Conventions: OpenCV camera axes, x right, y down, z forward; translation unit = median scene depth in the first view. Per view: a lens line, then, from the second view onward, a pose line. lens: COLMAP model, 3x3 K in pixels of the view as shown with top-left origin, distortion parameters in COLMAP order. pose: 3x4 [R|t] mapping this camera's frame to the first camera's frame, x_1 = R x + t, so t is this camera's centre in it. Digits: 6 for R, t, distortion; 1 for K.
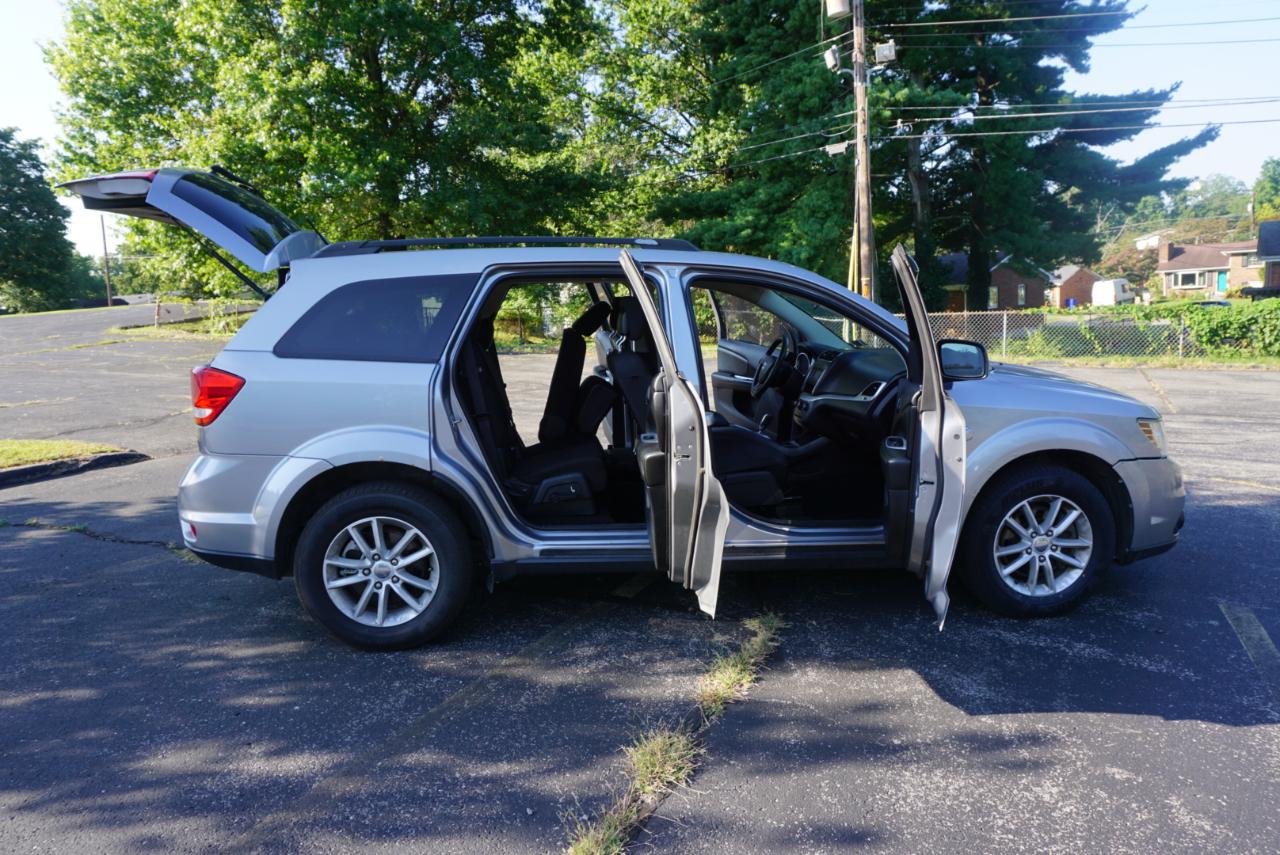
lens RADIAL K [[870.1, 0, 634.3], [0, 870.1, 401.1], [0, 0, 1]] dist [-0.044987, 0.040734]
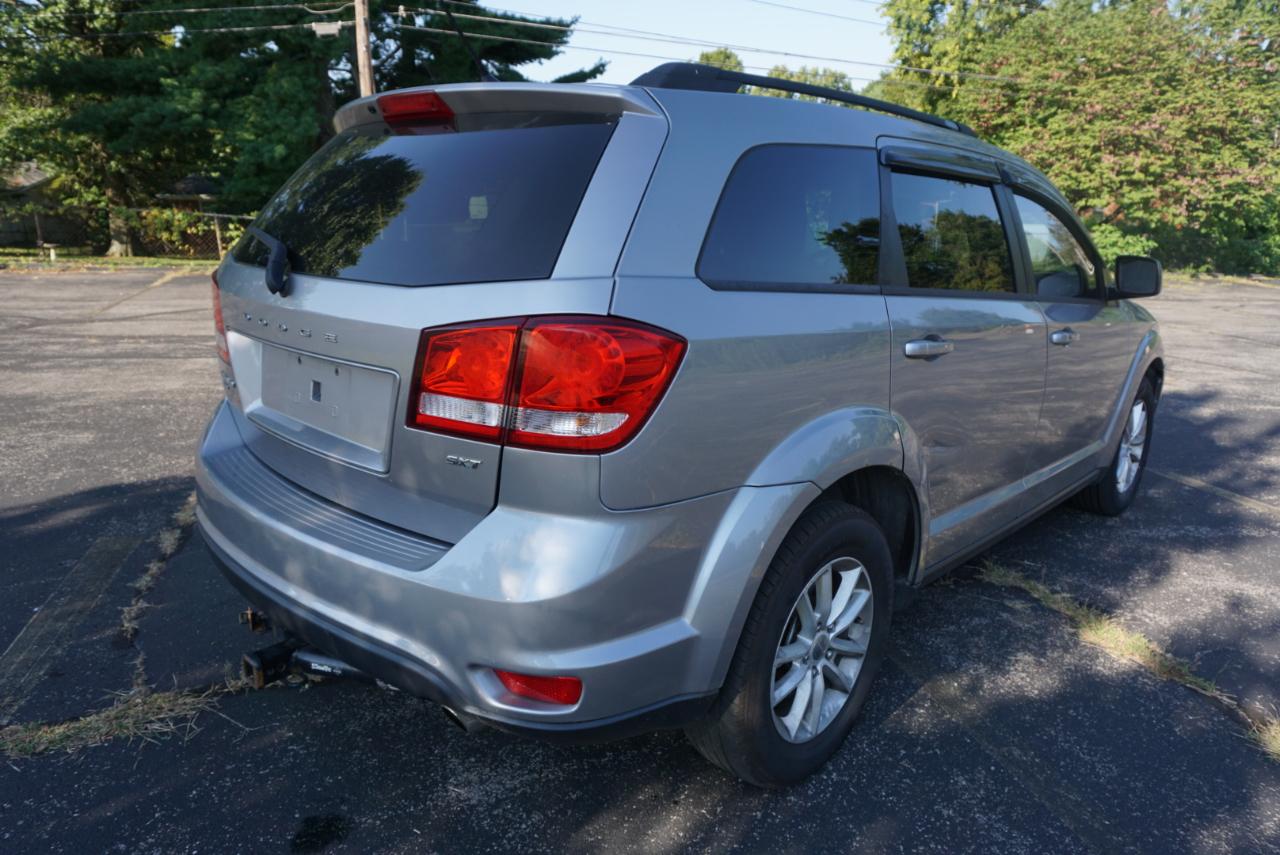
lens RADIAL K [[861.3, 0, 643.1], [0, 861.3, 422.3], [0, 0, 1]] dist [-0.048130, 0.035172]
pose [[0.750595, -0.126146, 0.648610, -0.143192], [0.042935, 0.988844, 0.142632, -0.008742], [-0.659367, -0.079211, 0.747637, 0.125736]]
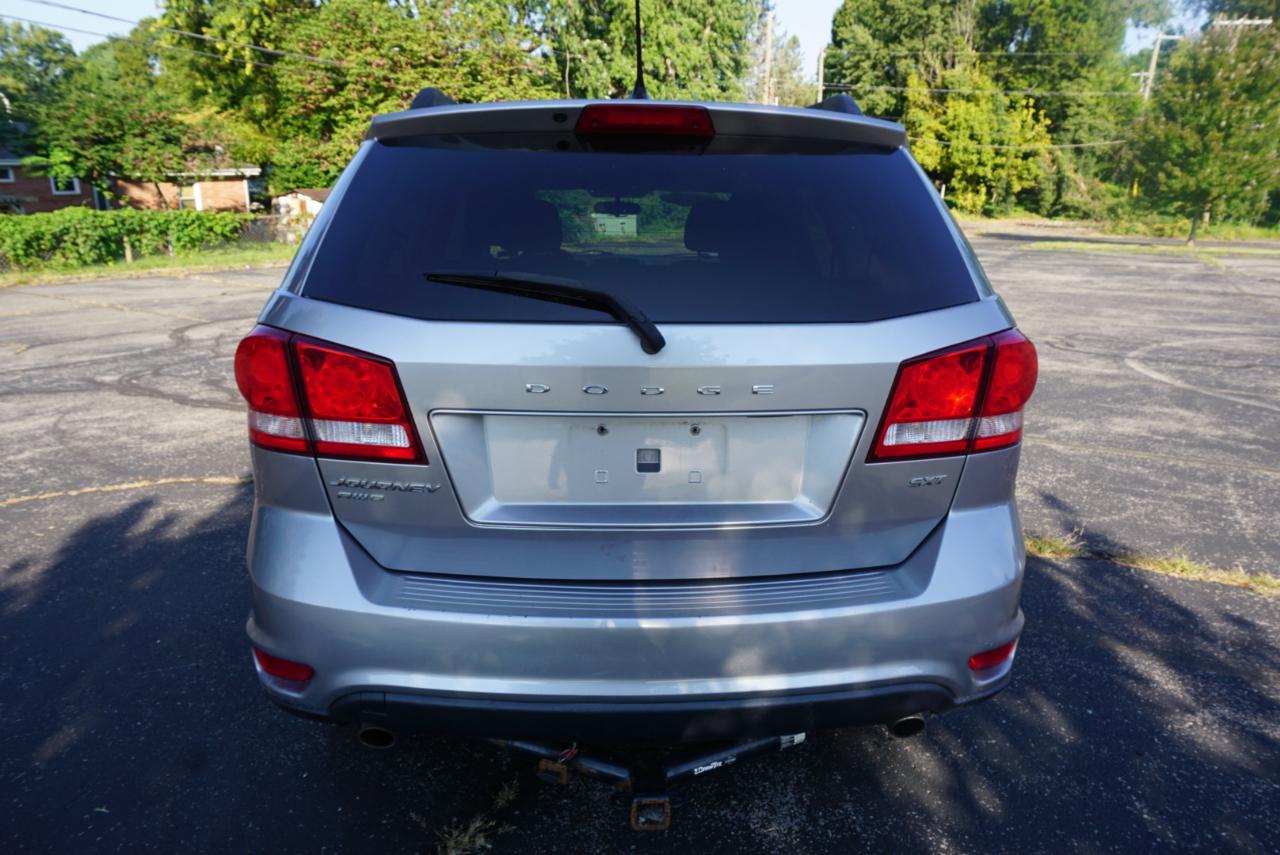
lens RADIAL K [[861.3, 0, 643.1], [0, 861.3, 422.3], [0, 0, 1]] dist [-0.048130, 0.035172]
pose [[0.052742, -0.234549, 0.970672, -0.187757], [0.109910, 0.967483, 0.227807, -0.022698], [-0.992541, 0.094671, 0.076806, 0.220546]]
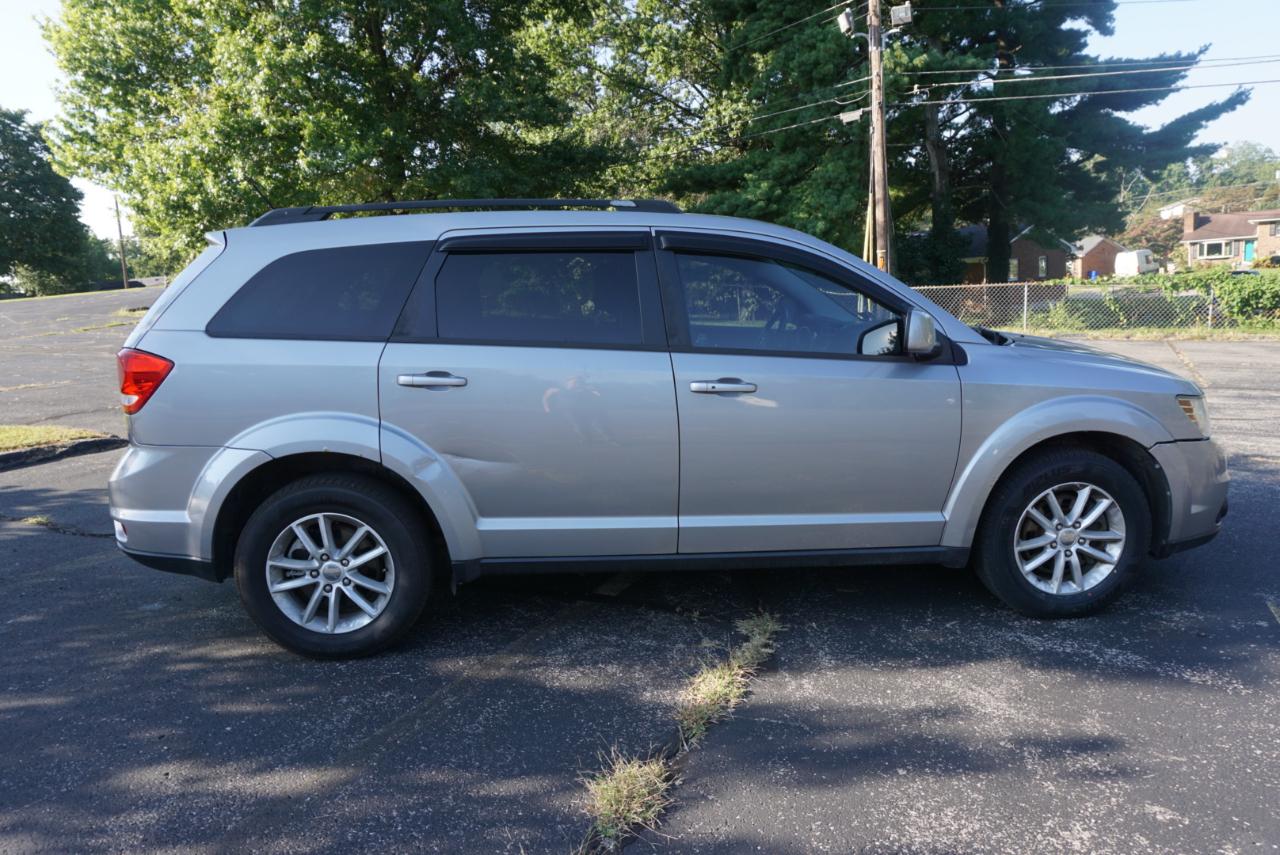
lens RADIAL K [[869.4, 0, 639.0], [0, 869.4, 399.9], [0, 0, 1]] dist [-0.038956, 0.035552]
pose [[0.999842, -0.008802, -0.015442, 0.008574], [0.009182, 0.999653, 0.024701, -0.000601], [0.015219, -0.024839, 0.999576, 0.020719]]
